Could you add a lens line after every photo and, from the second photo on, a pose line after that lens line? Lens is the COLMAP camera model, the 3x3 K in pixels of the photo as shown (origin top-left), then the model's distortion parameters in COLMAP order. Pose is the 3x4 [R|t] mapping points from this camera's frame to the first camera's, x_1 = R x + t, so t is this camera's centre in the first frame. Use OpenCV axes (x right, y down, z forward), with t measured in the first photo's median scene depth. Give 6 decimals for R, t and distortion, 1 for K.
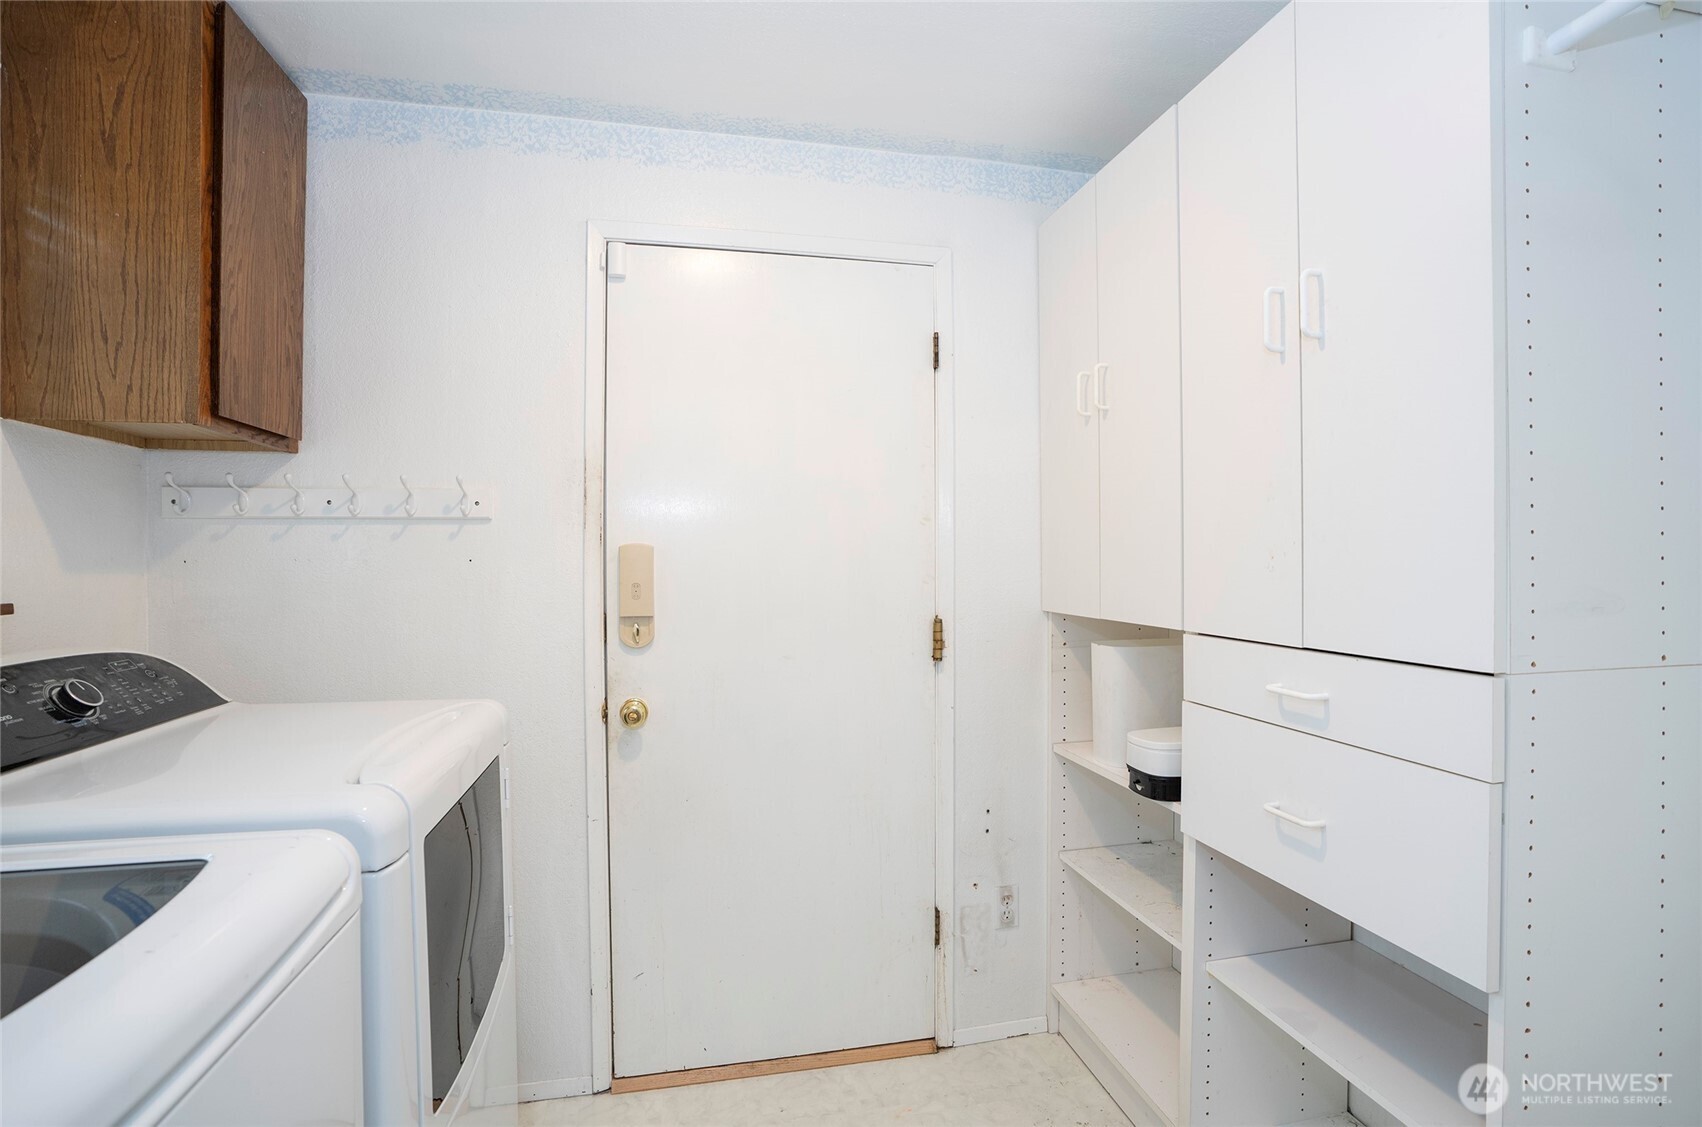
lens RADIAL K [[802.5, 0, 851.1], [0, 802.5, 570.1], [0, 0, 1]] dist [-0.082734, 0.031799]
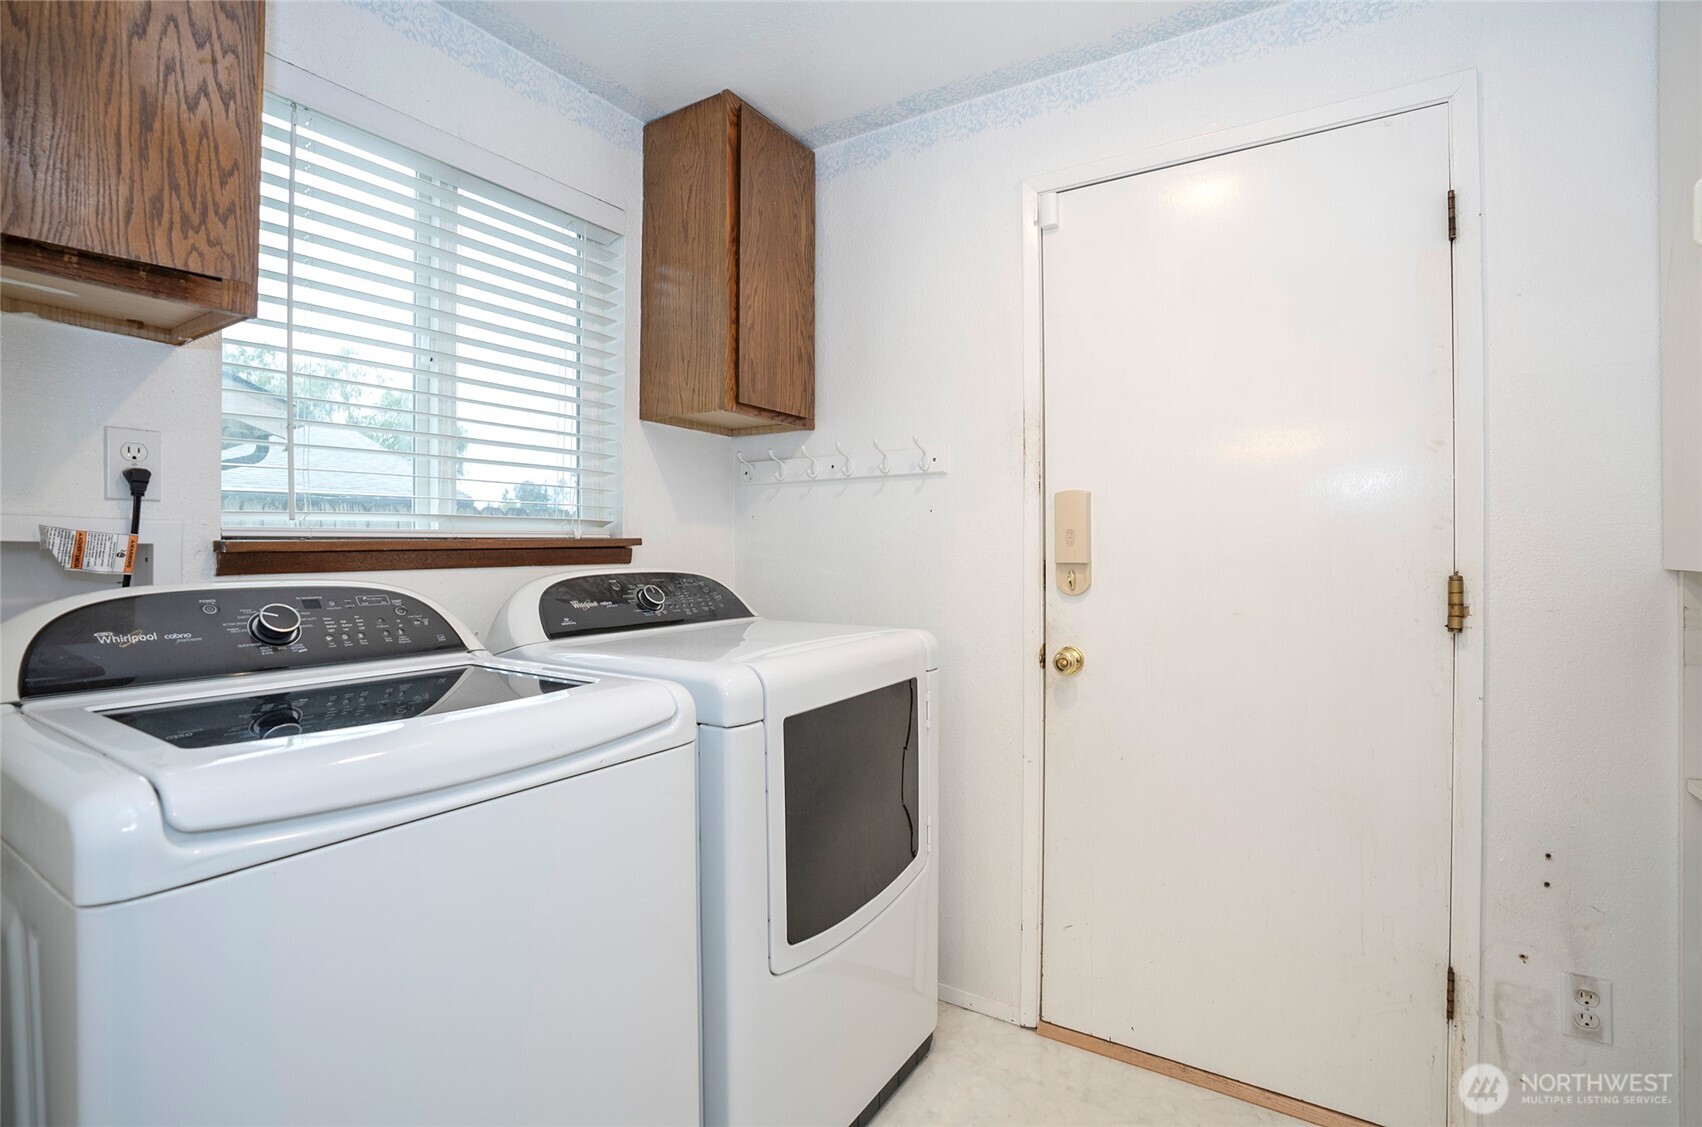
lens RADIAL K [[778.0, 0, 847.1], [0, 778.0, 557.5], [0, 0, 1]] dist [-0.073695, 0.023384]
pose [[0.707140, 0.009244, -0.707013, 0.229072], [-0.008615, 0.999953, 0.004457, 0.052645], [0.707021, 0.002939, 0.707186, 0.129068]]
